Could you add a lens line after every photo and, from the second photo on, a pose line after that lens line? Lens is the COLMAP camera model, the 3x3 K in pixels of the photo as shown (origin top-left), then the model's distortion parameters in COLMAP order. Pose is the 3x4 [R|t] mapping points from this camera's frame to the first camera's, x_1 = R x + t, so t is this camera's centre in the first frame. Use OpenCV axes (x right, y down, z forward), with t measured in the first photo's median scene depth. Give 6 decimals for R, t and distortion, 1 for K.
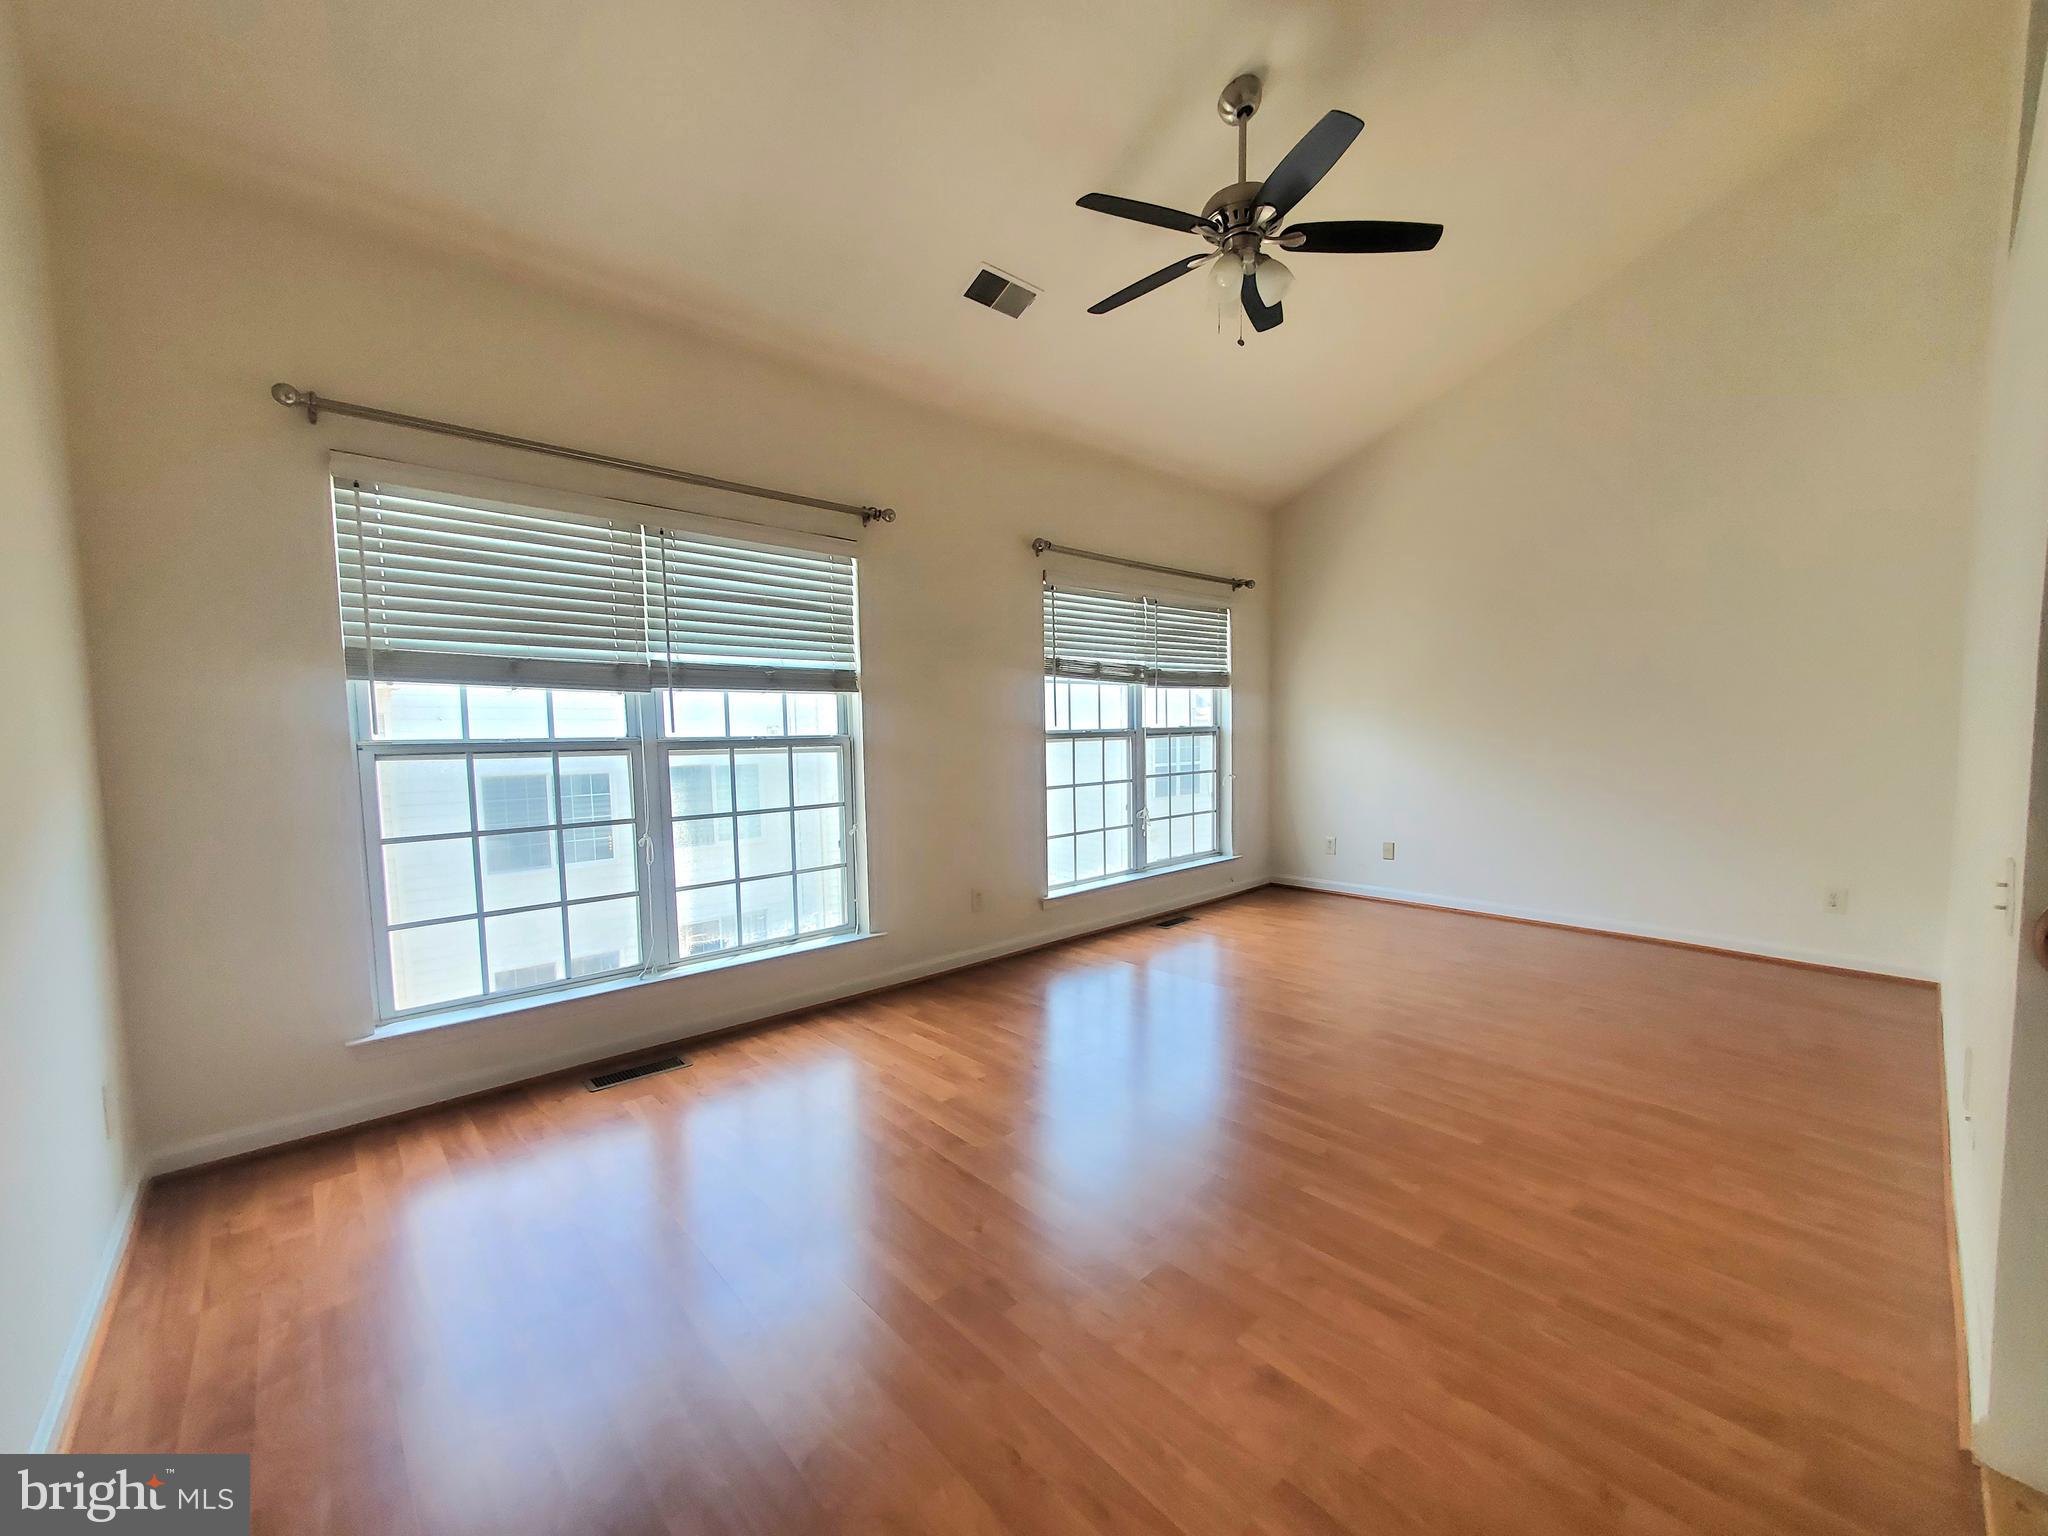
lens RADIAL K [[806.6, 0, 1025.4], [0, 806.6, 785.2], [0, 0, 1]] dist [0.001871, -0.000529]
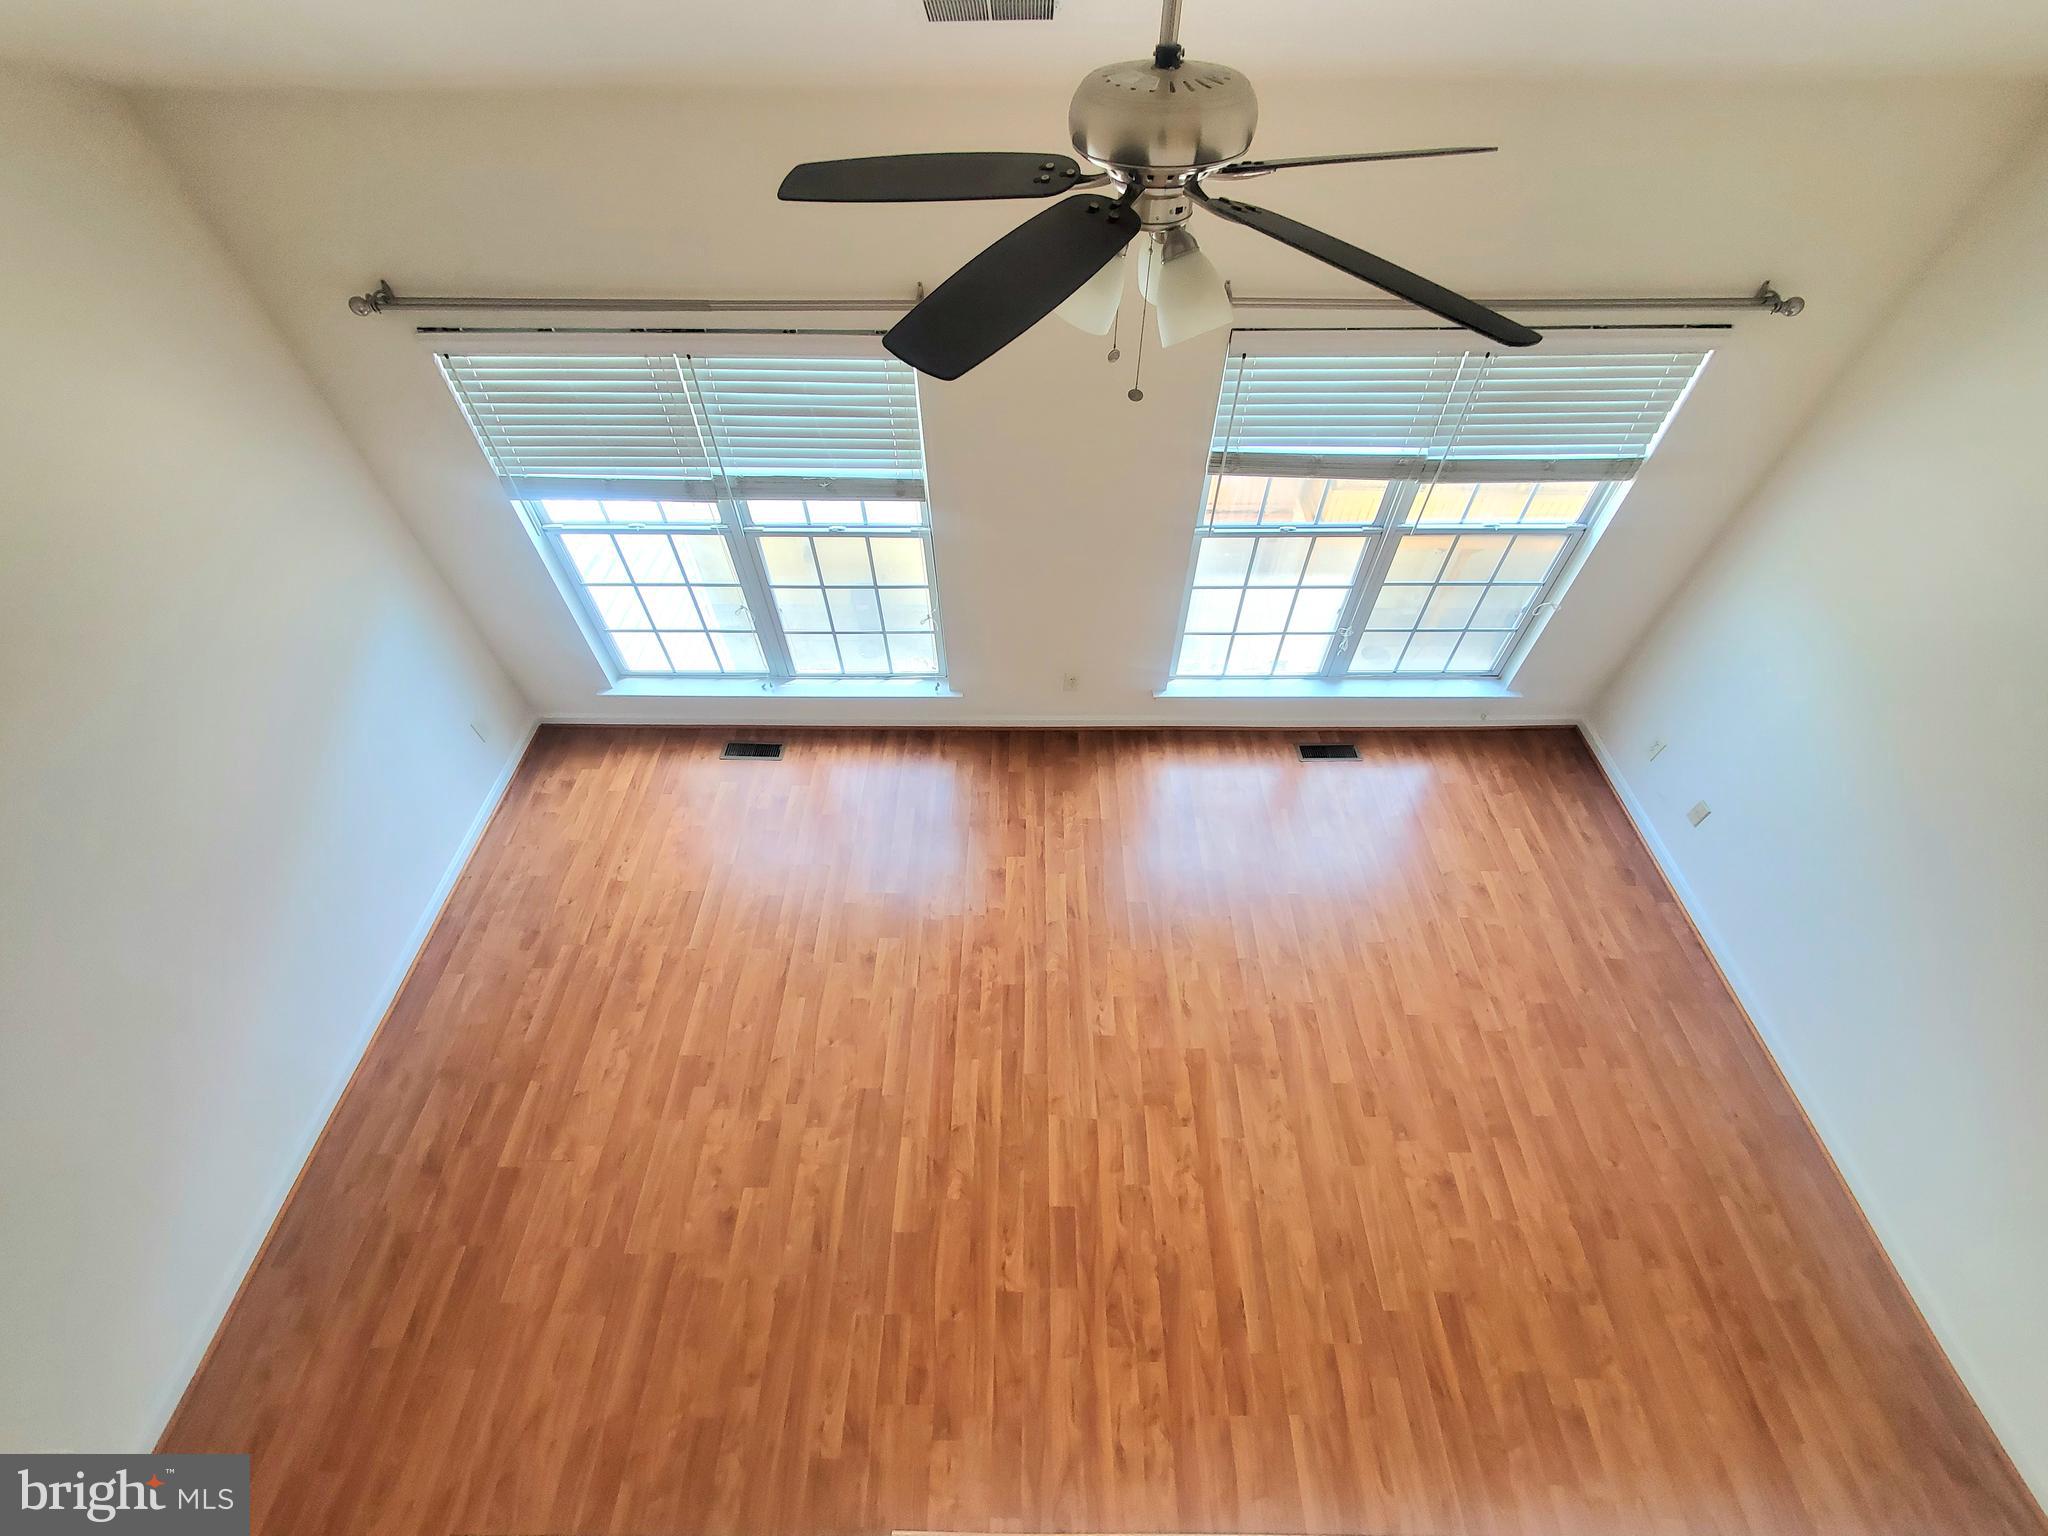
lens RADIAL K [[817.1, 0, 1027.3], [0, 817.1, 783.6], [0, 0, 1]] dist [0.000142, -0.000254]
pose [[0.738909, 0.526562, -0.420411, 0.471297], [-0.060688, 0.673408, 0.736776, -0.622776], [0.671066, -0.518897, 0.529543, 0.411882]]
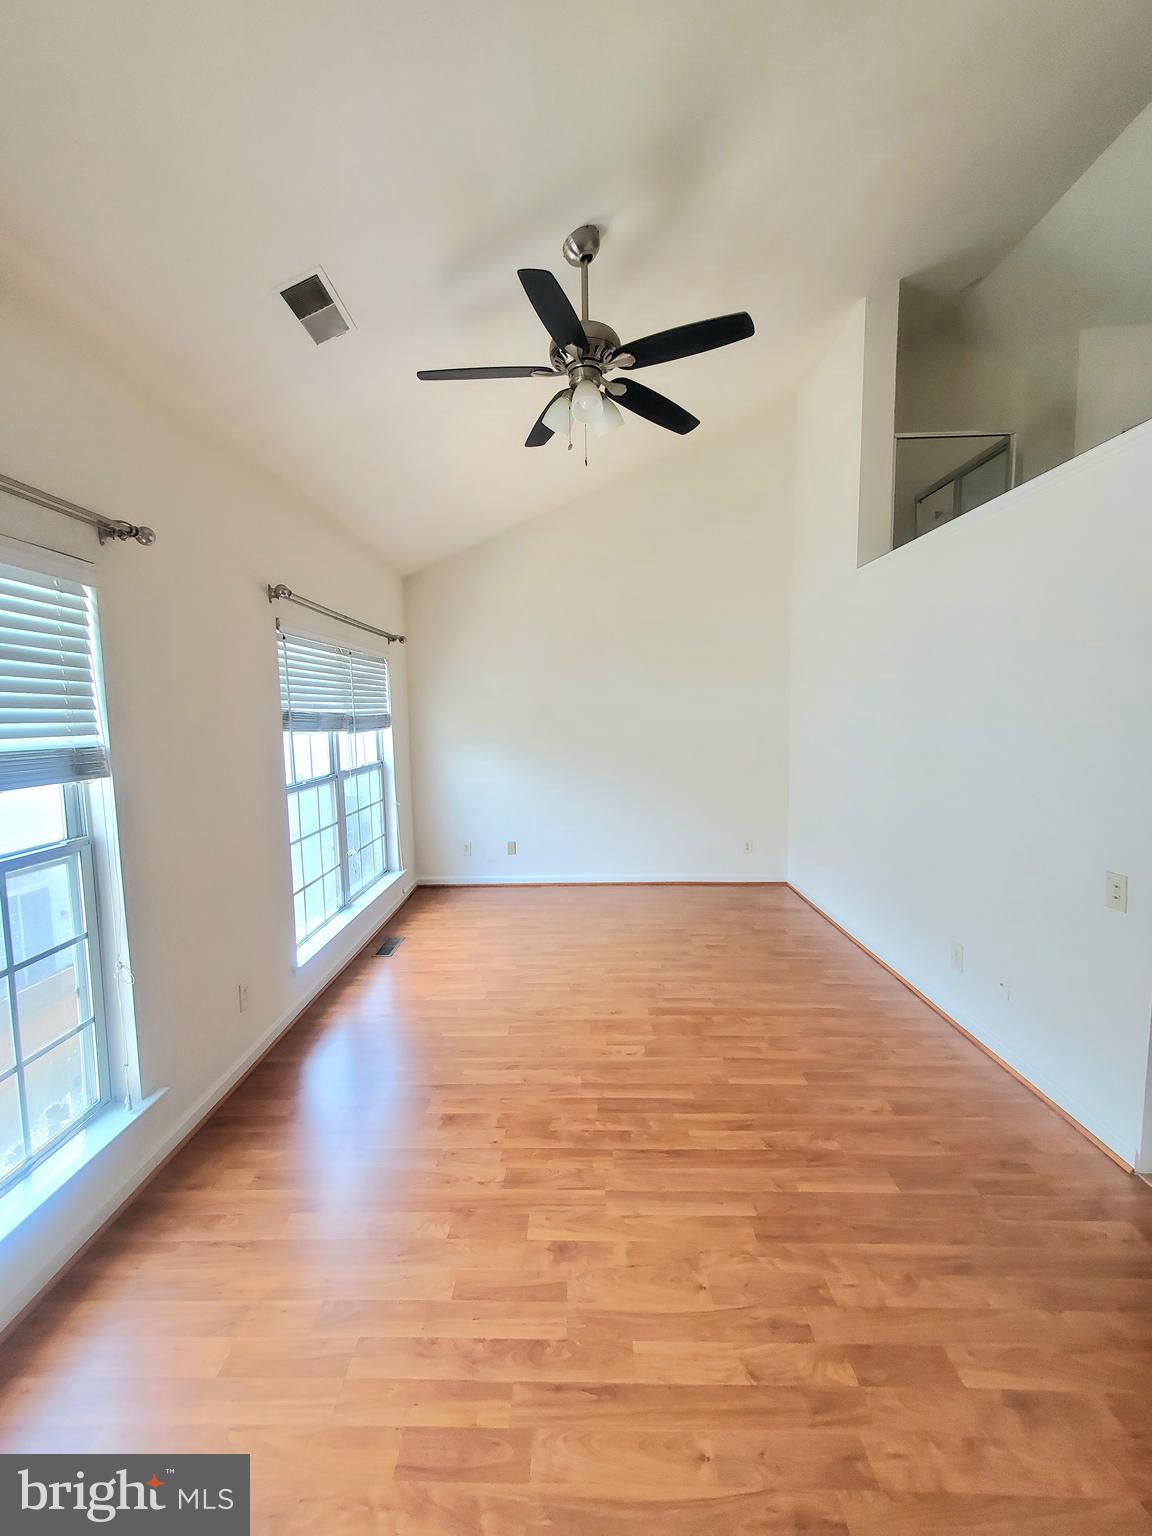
lens RADIAL K [[604.9, 0, 560.3], [0, 604.9, 768.3], [0, 0, 1]] dist [0.001871, -0.000529]
pose [[0.695884, -0.064203, 0.715278, -0.319642], [0.060306, 0.997702, 0.030882, -0.118861], [-0.715618, 0.021645, 0.698157, 0.352551]]
